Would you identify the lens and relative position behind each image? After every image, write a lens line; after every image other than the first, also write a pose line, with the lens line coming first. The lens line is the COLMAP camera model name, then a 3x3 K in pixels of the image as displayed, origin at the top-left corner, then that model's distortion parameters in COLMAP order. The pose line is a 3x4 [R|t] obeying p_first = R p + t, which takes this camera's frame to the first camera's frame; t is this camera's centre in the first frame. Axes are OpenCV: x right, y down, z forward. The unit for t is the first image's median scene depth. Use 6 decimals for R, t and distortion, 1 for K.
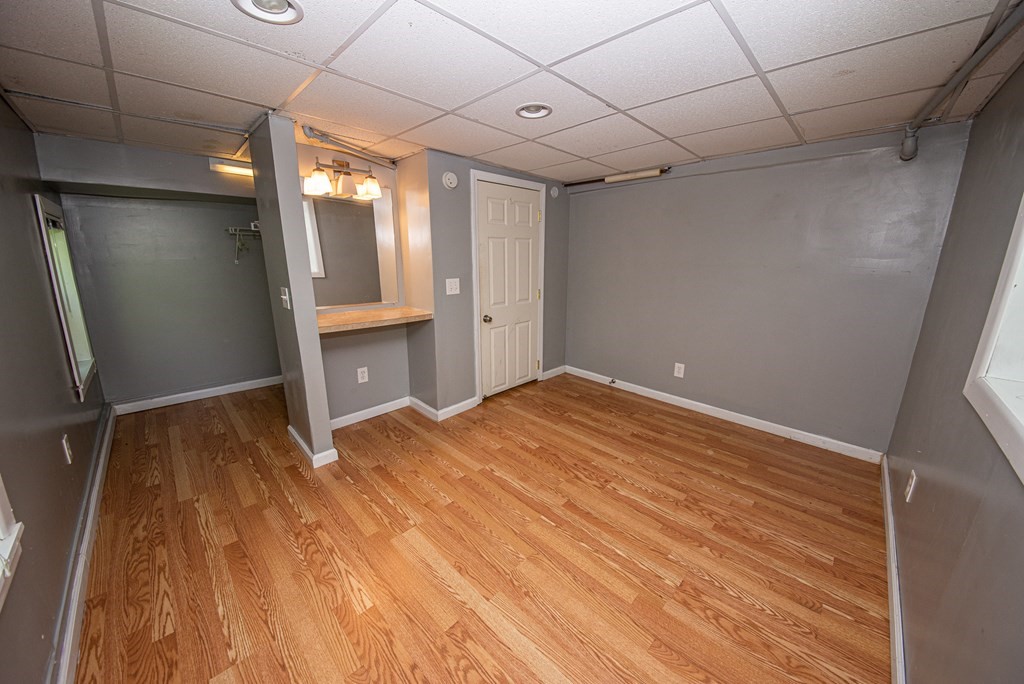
lens RADIAL K [[359.2, 0, 513.9], [0, 359.2, 337.9], [0, 0, 1]] dist [0.023332, -0.017390]
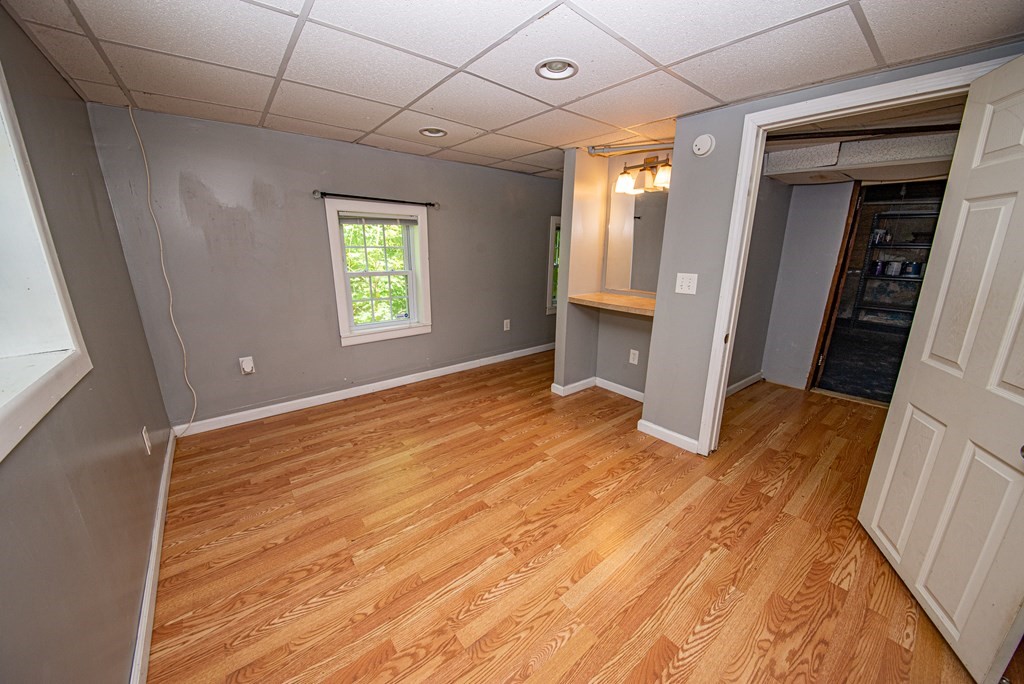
lens RADIAL K [[359.2, 0, 513.9], [0, 359.2, 337.9], [0, 0, 1]] dist [0.023332, -0.017390]
pose [[-0.110669, 0.243186, -0.963646, 0.956562], [-0.237470, 0.935047, 0.263241, -0.219897], [0.965070, 0.257970, -0.045731, 1.020004]]
